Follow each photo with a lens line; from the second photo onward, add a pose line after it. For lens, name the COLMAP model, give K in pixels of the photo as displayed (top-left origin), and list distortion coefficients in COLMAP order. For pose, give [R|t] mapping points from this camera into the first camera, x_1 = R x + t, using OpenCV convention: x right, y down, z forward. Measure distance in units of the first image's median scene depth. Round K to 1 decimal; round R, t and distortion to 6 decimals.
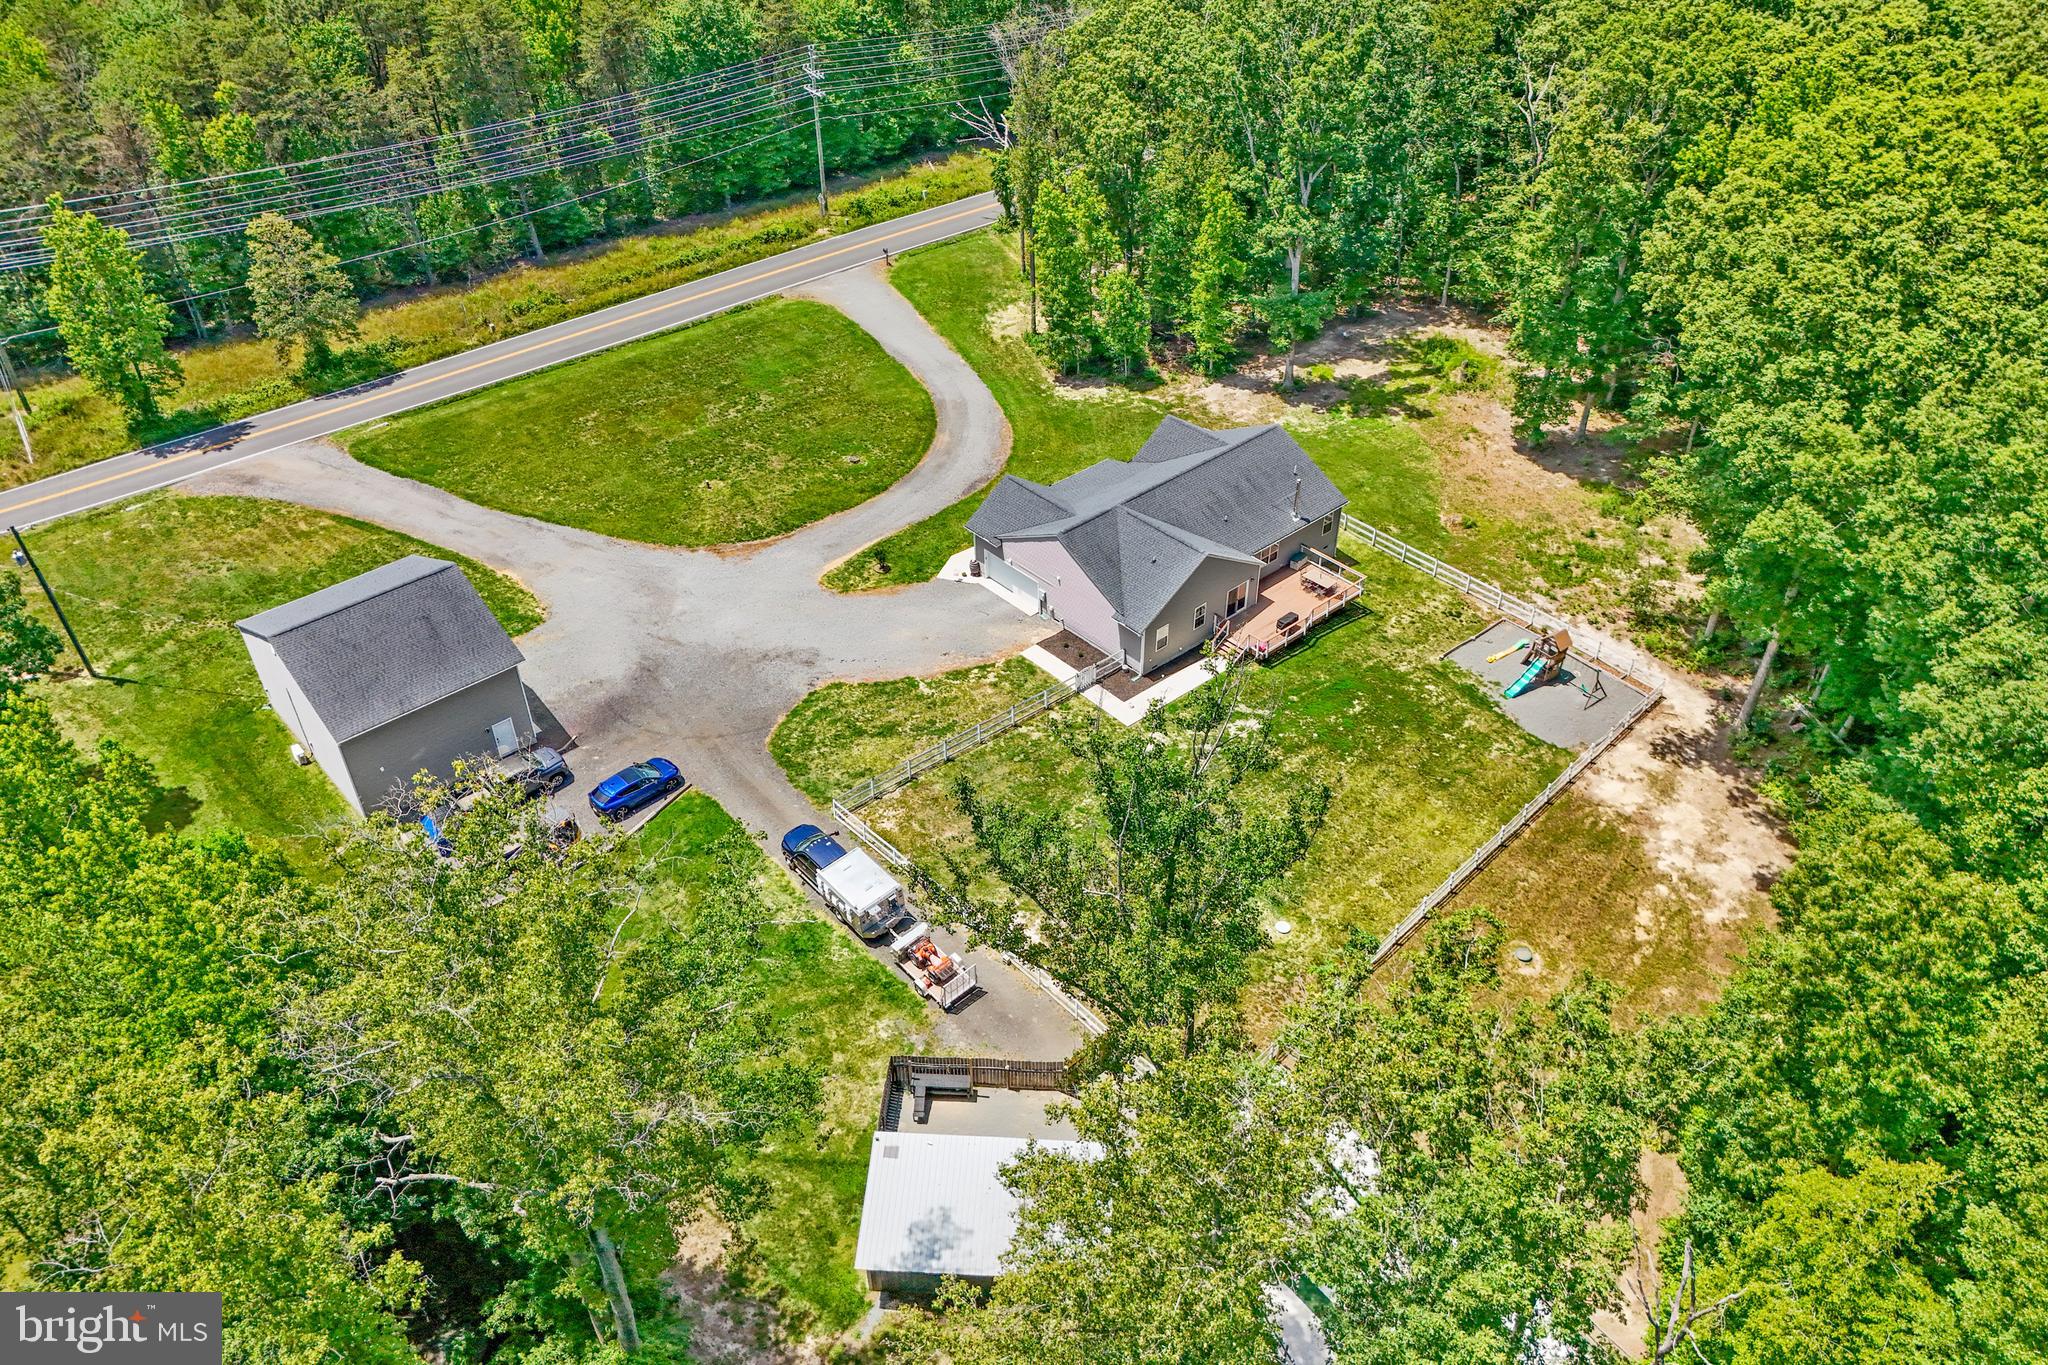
lens RADIAL K [[1513.8, 0, 1034.9], [0, 1513.8, 687.2], [0, 0, 1]] dist [0.068440, -0.067003]
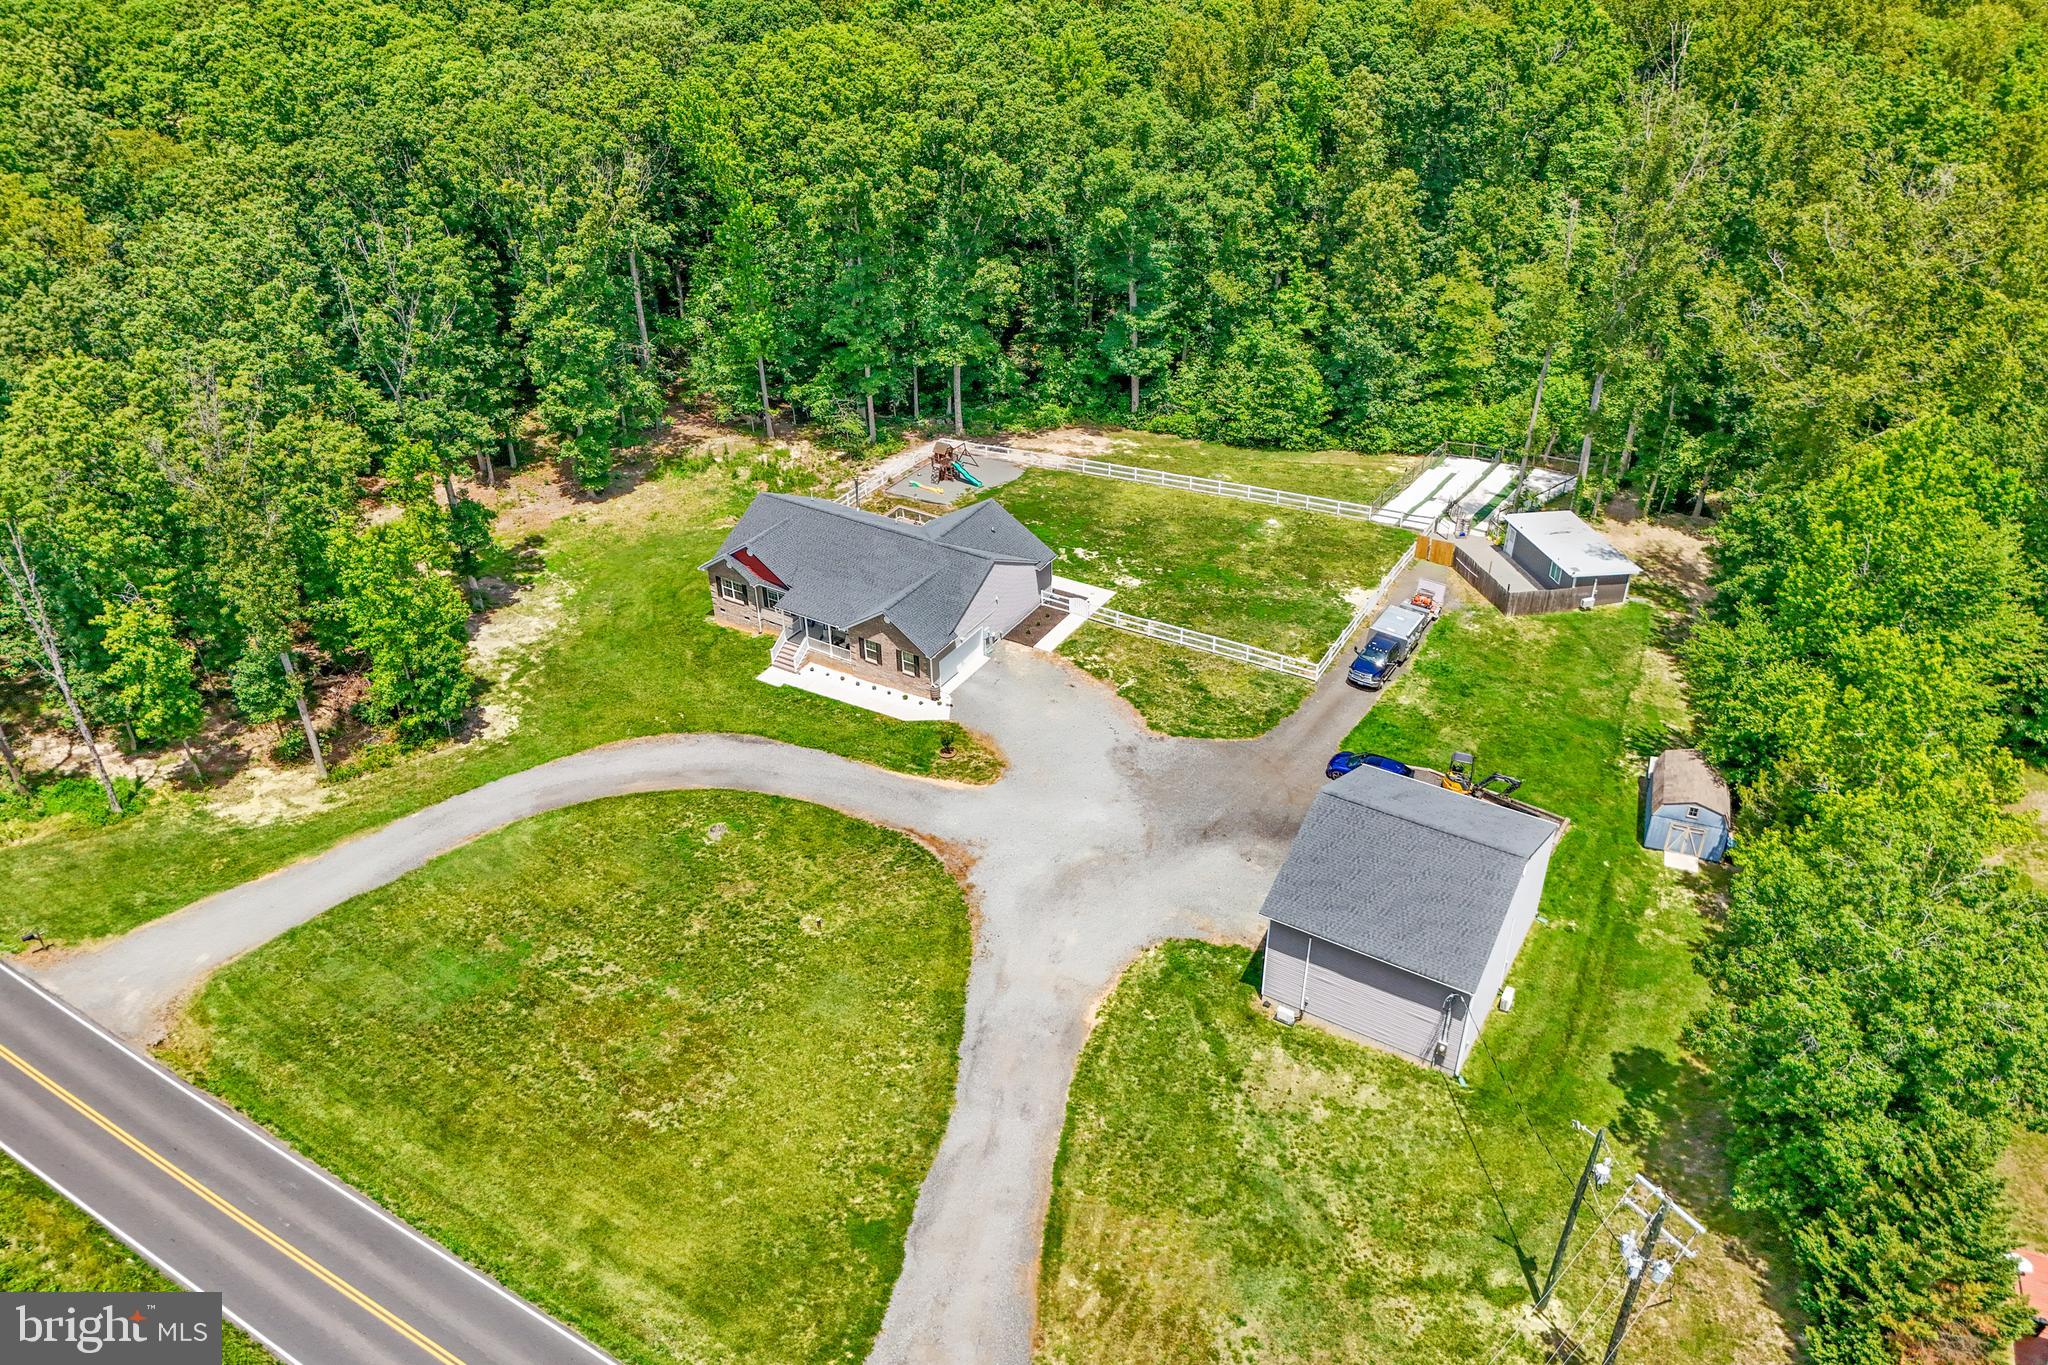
lens RADIAL K [[1513.8, 0, 1029.5], [0, 1513.8, 668.5], [0, 0, 1]] dist [0.068440, -0.067003]
pose [[-0.289971, -0.509565, 0.810099, -0.771255], [0.600623, 0.562119, 0.568572, -0.555079], [-0.745096, 0.651434, 0.143059, 0.721512]]
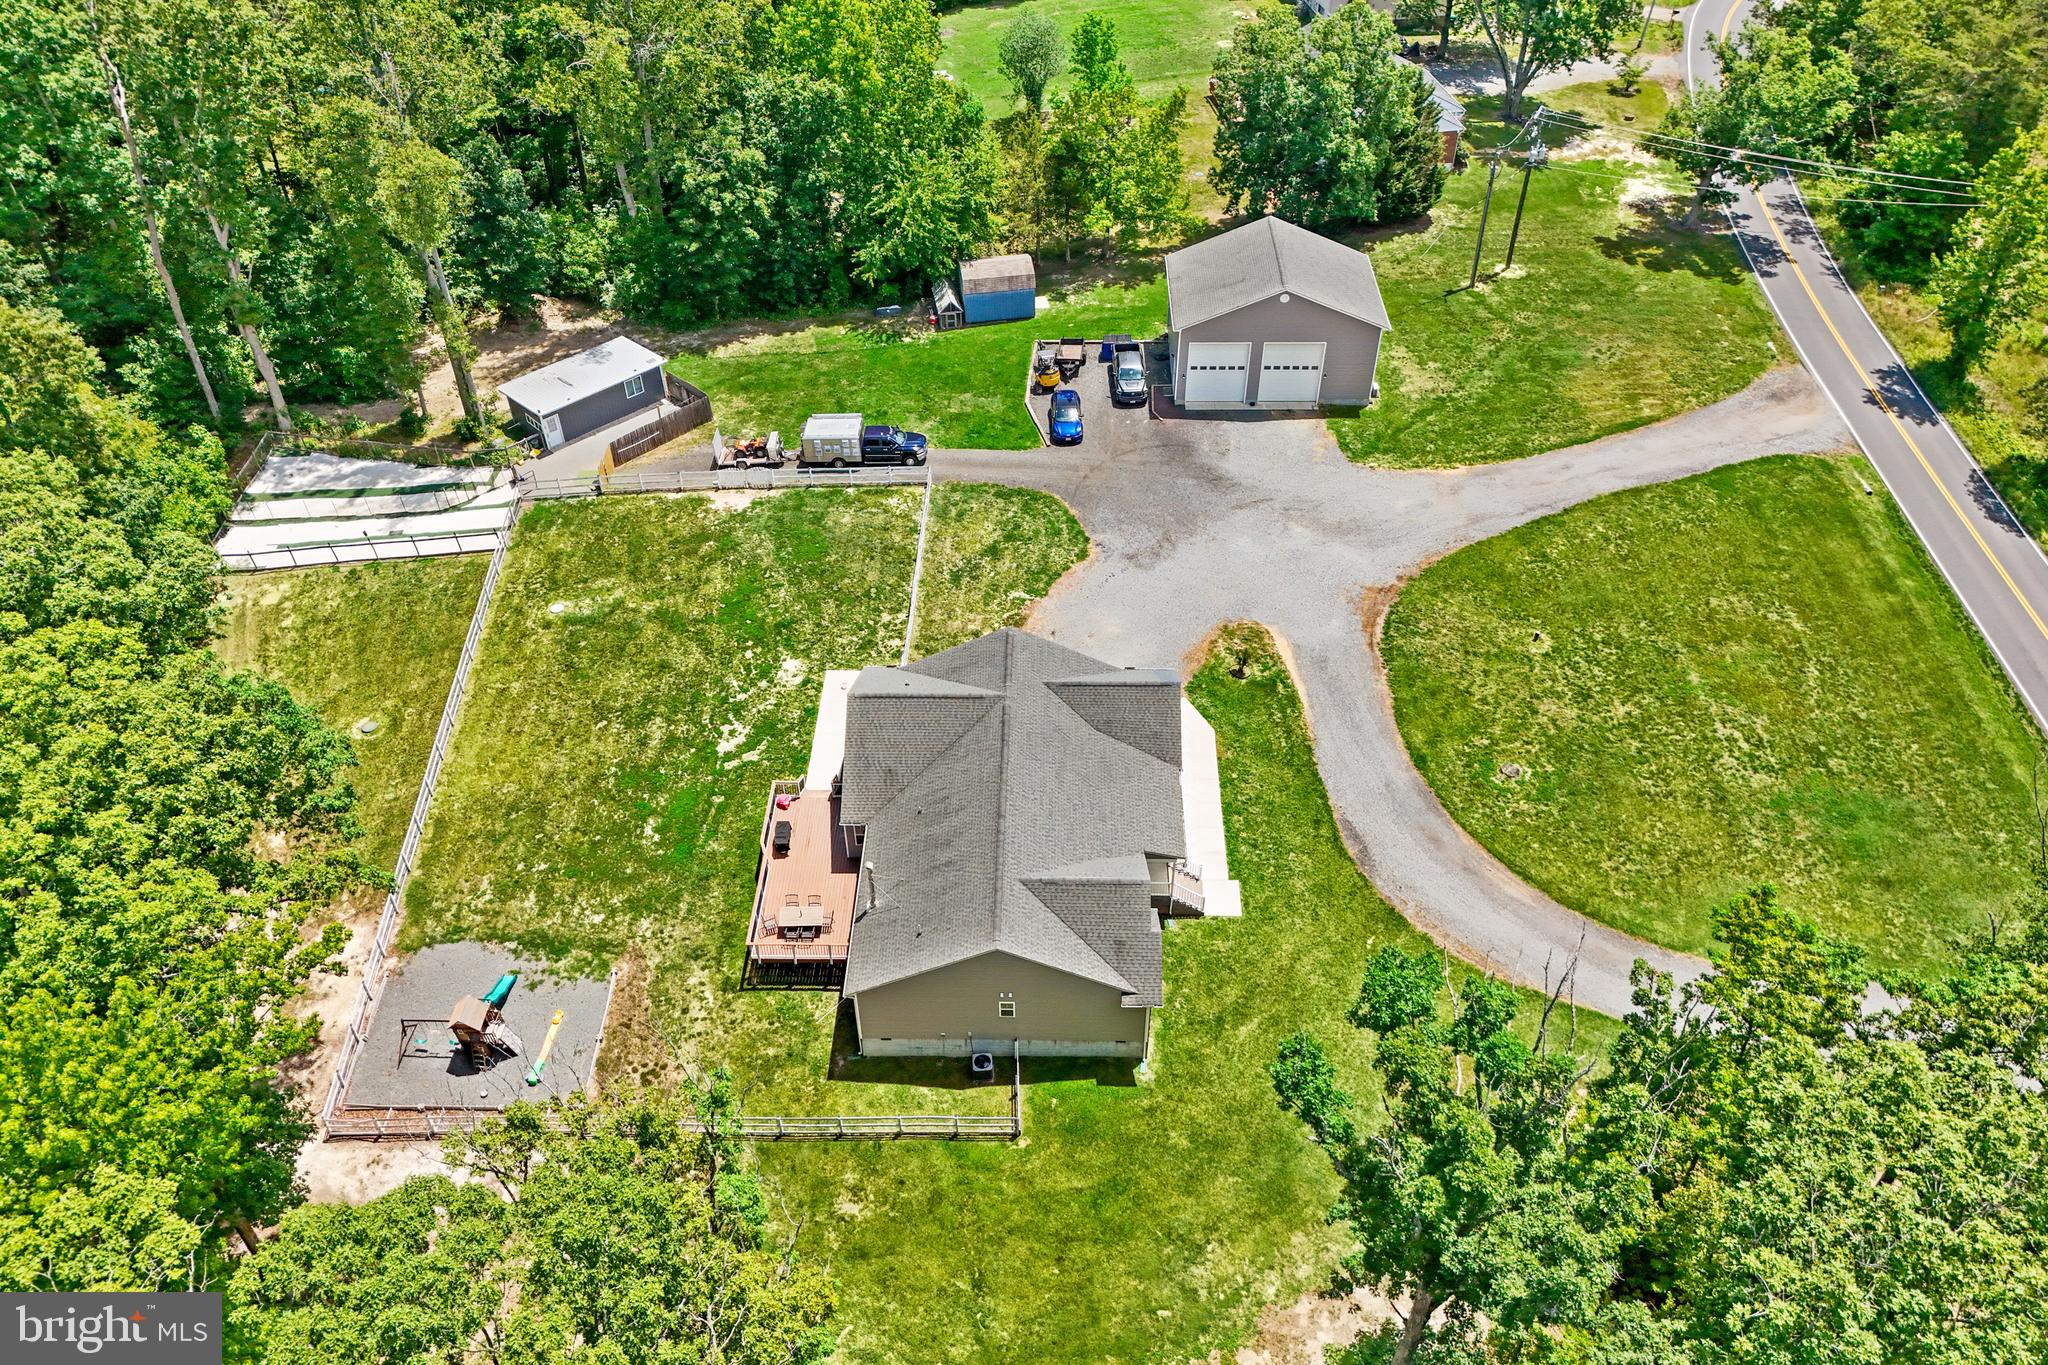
lens RADIAL K [[1513.8, 0, 1024.3], [0, 1513.8, 687.9], [0, 0, 1]] dist [0.068440, -0.067003]
pose [[-0.683038, 0.498689, -0.533638, 0.388437], [-0.442997, 0.298033, 0.845535, -0.659050], [0.580700, 0.813932, 0.017350, 0.839927]]
